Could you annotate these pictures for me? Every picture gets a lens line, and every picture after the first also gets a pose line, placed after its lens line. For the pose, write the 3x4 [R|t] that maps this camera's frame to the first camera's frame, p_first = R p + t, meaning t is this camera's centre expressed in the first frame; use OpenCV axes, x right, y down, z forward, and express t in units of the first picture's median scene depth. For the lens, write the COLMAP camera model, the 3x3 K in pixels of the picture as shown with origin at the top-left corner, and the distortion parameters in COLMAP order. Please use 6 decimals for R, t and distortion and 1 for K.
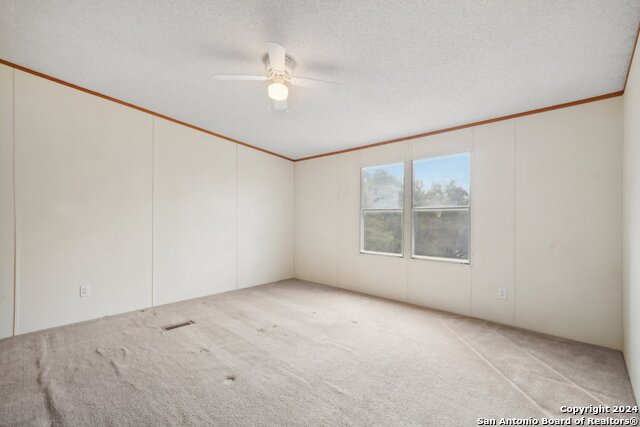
lens RADIAL K [[283.8, 0, 321.4], [0, 283.8, 214.1], [0, 0, 1]] dist [0.003440, 0.000745]
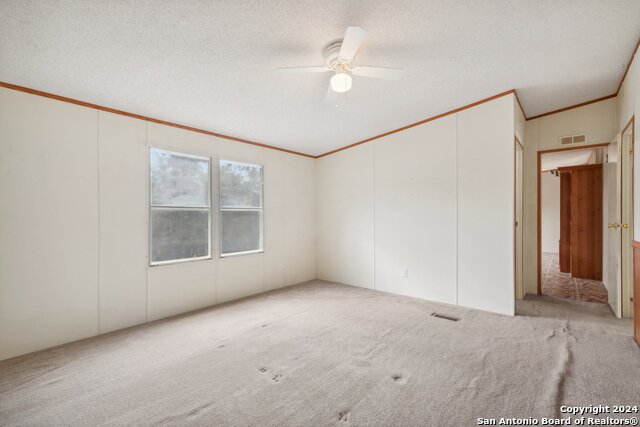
lens RADIAL K [[283.8, 0, 319.7], [0, 283.8, 217.1], [0, 0, 1]] dist [0.003440, 0.000745]
pose [[-0.032901, -0.004608, 0.999448, -0.631630], [-0.003965, 0.999982, 0.004480, 0.007673], [-0.999451, -0.003815, -0.032919, 0.638107]]
